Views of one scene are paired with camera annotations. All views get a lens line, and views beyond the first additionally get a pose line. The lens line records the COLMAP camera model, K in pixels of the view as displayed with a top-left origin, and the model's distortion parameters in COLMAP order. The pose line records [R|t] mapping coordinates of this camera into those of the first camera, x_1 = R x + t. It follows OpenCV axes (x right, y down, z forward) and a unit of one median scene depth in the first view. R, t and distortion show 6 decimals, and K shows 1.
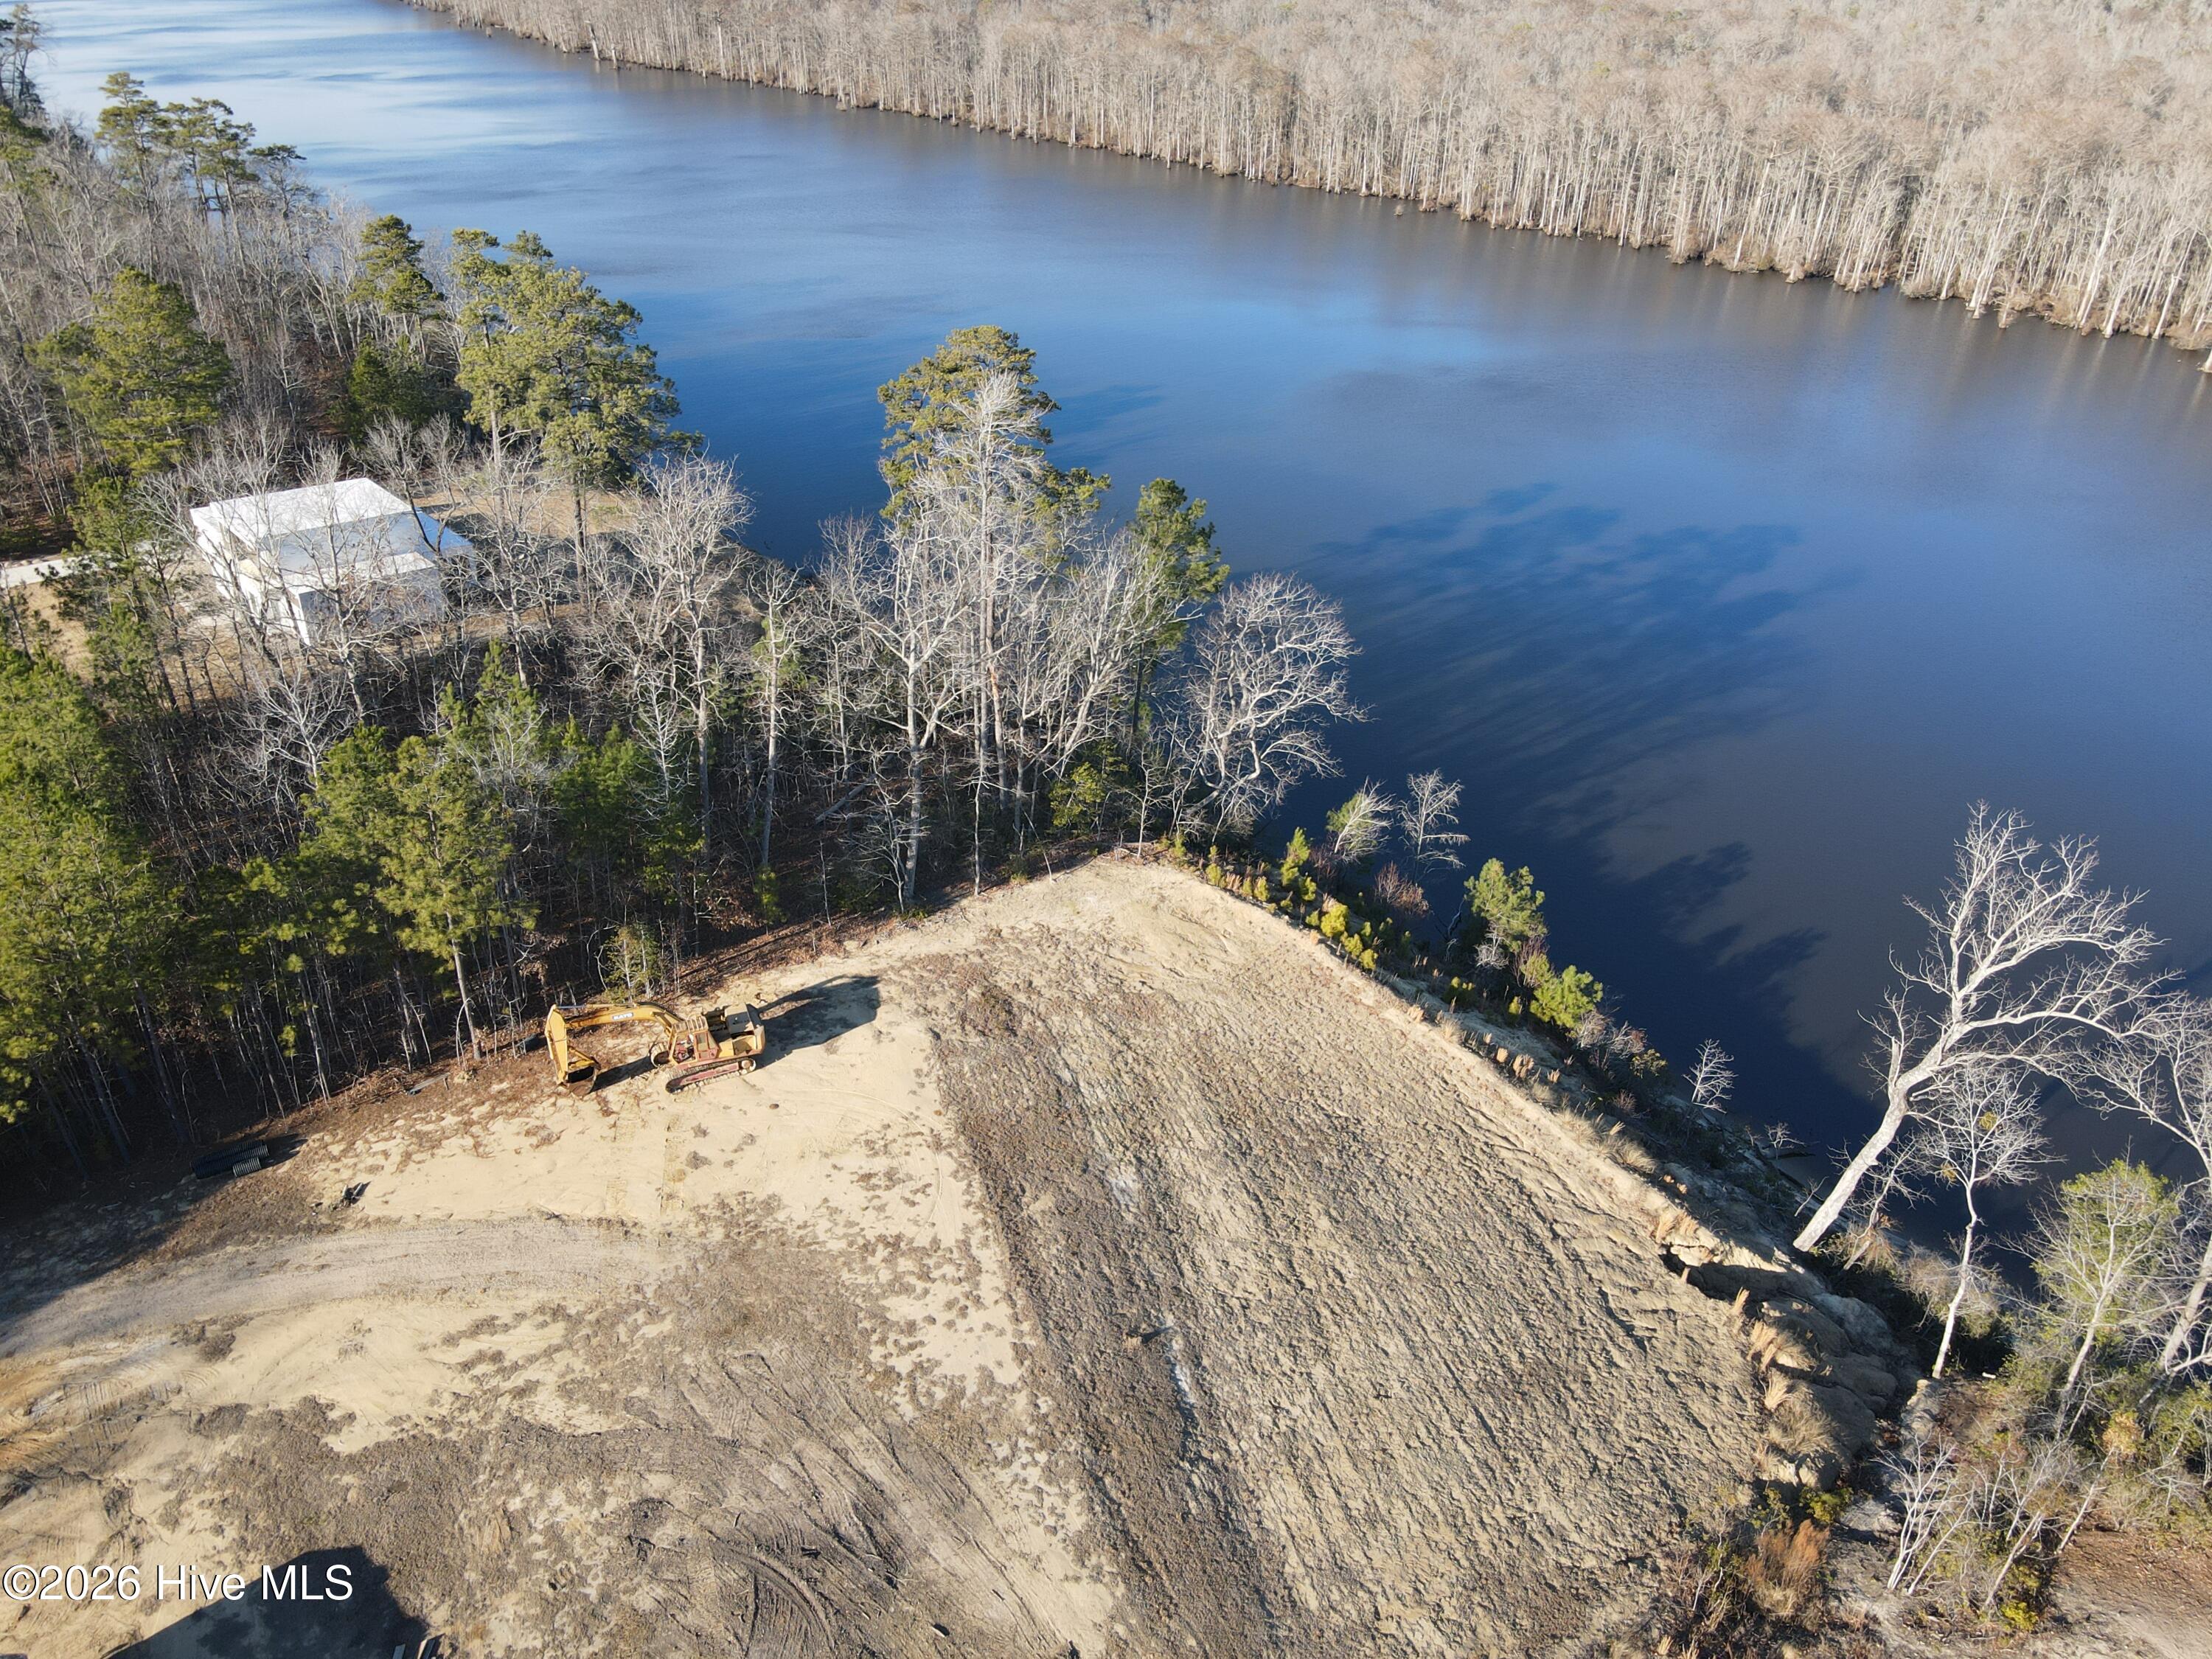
lens RADIAL K [[1626.9, 0, 1094.7], [0, 1626.9, 835.3], [0, 0, 1]] dist [0.005115, 0.008764]
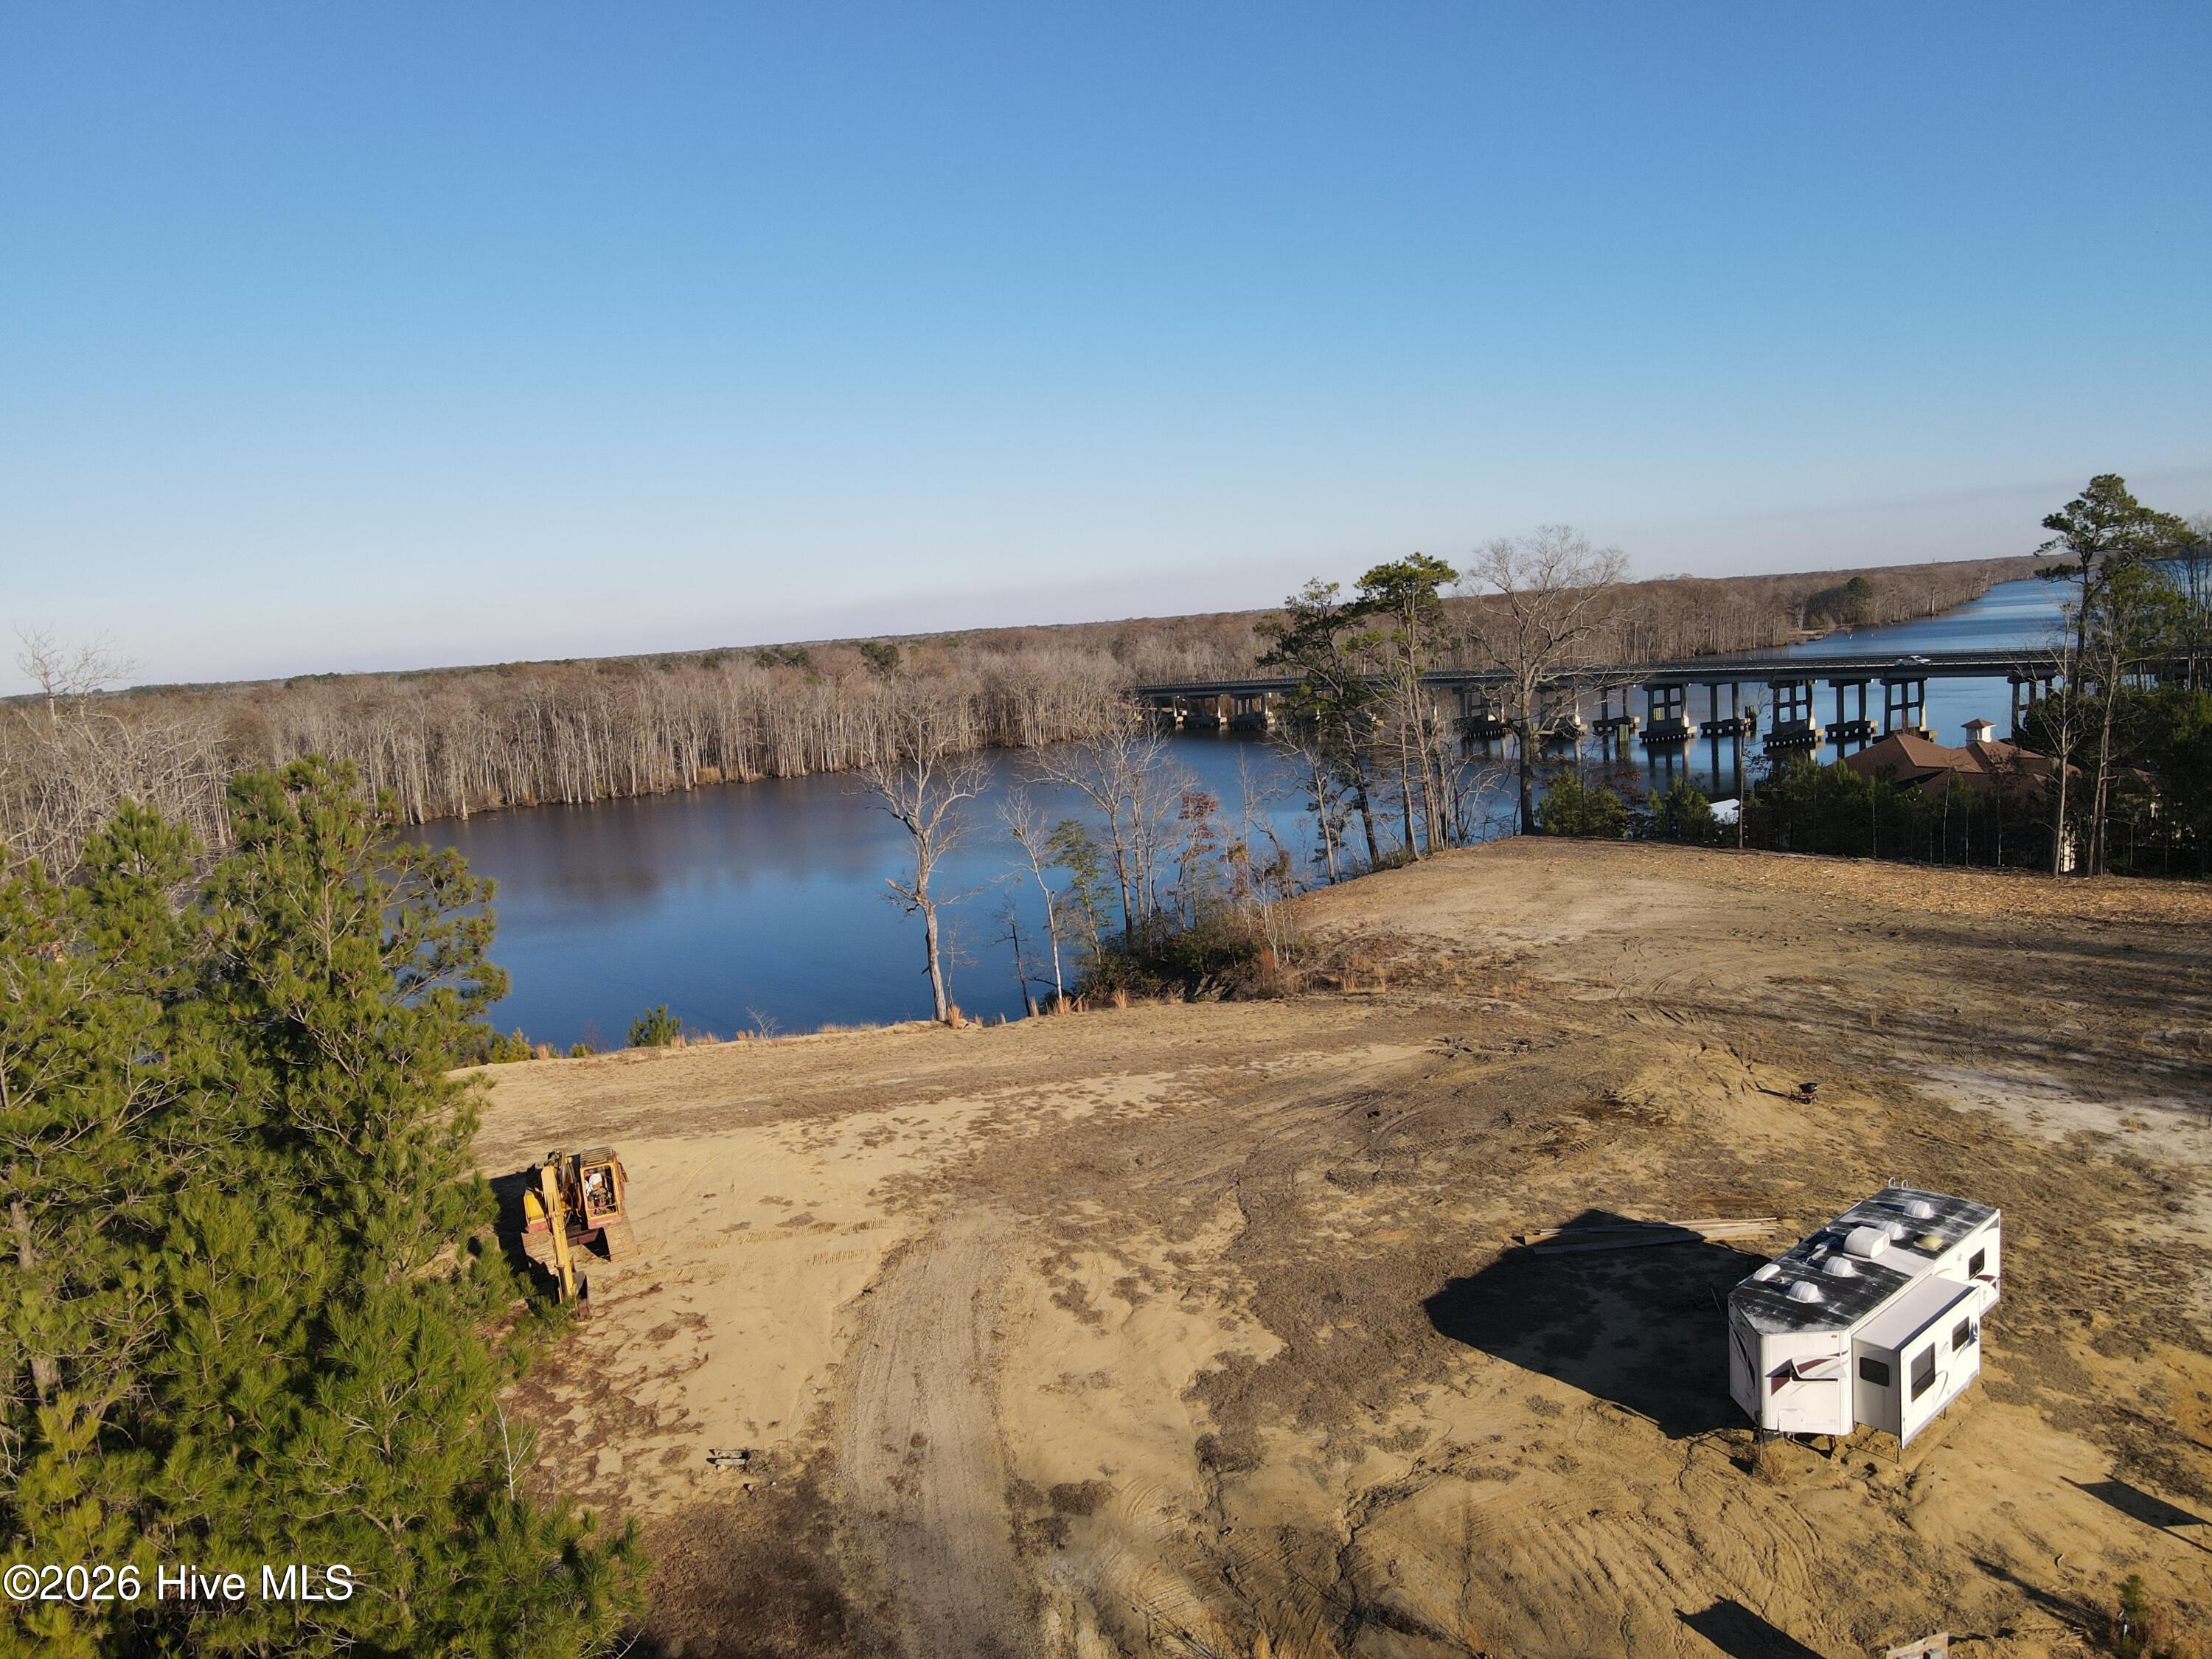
lens RADIAL K [[1626.9, 0, 1098.6], [0, 1626.9, 827.6], [0, 0, 1]] dist [0.005115, 0.008764]
pose [[0.065248, -0.162093, 0.984616, -0.888505], [0.565582, 0.818927, 0.097337, 0.056399], [-0.822107, 0.550531, 0.145110, 0.649820]]
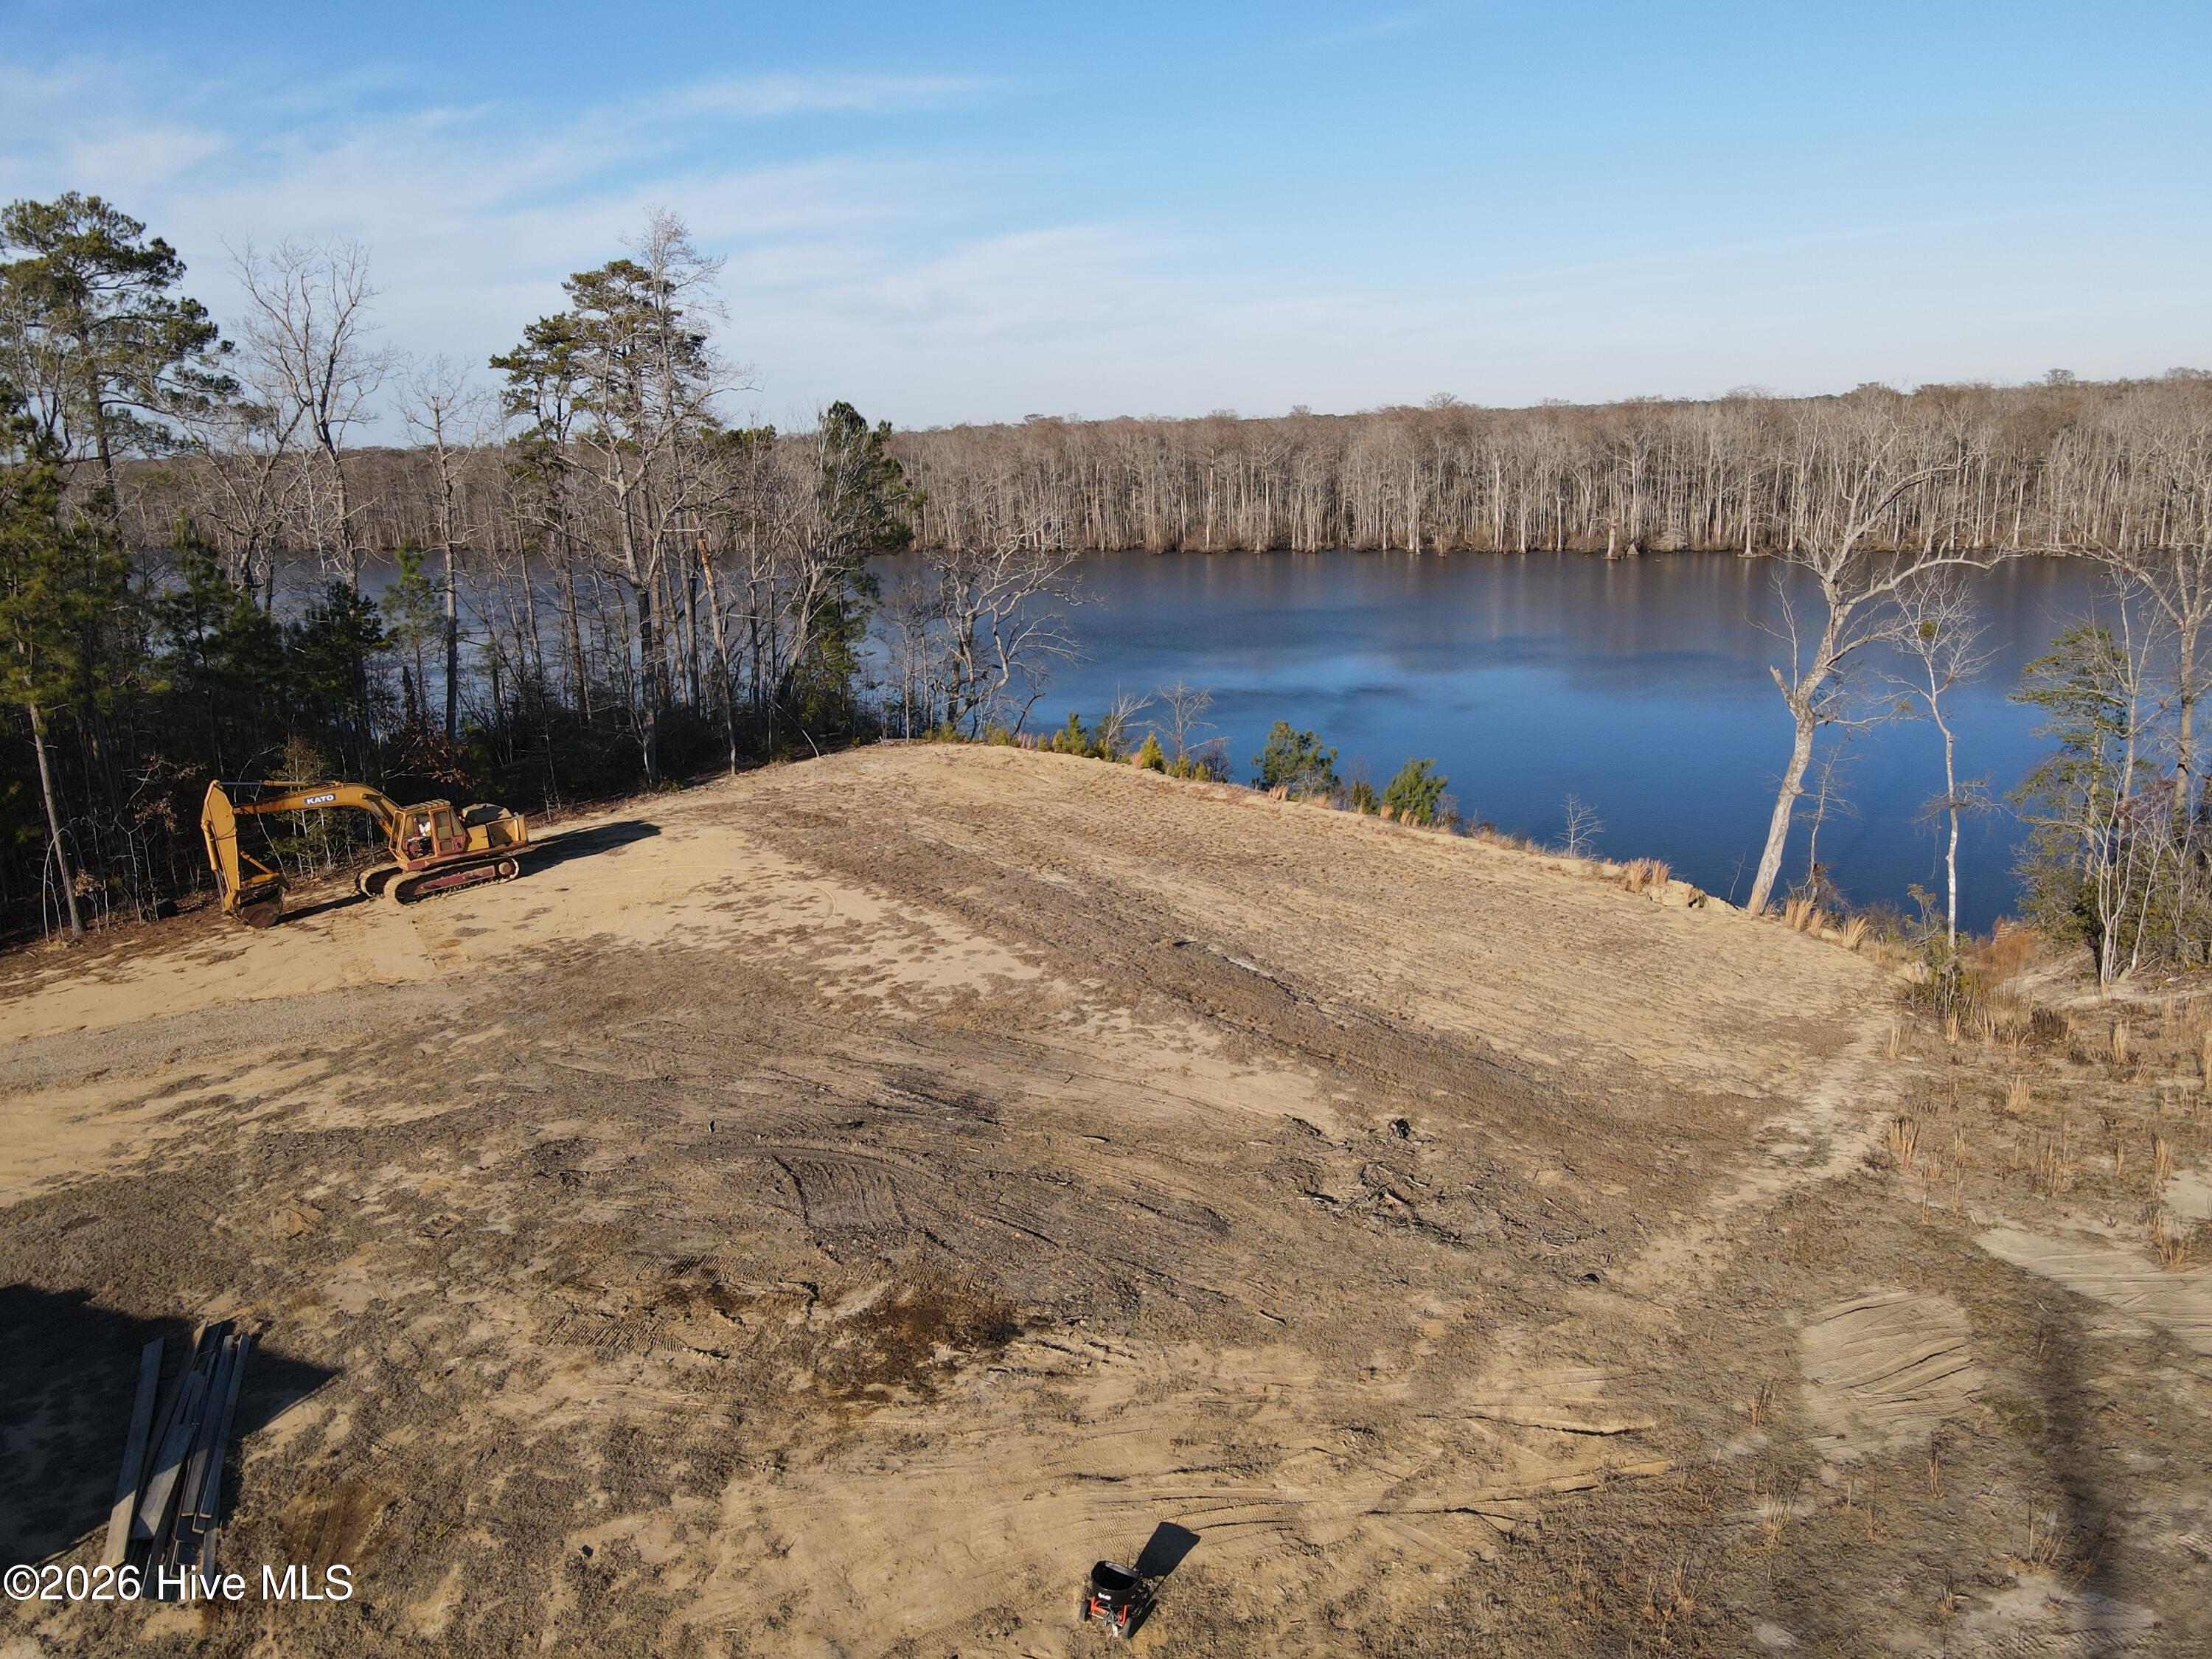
lens RADIAL K [[1626.9, 0, 1092.7], [0, 1626.9, 820.5], [0, 0, 1]] dist [0.005115, 0.008764]
pose [[0.941402, -0.141637, 0.306105, -0.190832], [0.224314, 0.940670, -0.254606, 0.373358], [-0.251883, 0.308350, 0.917320, 0.266189]]
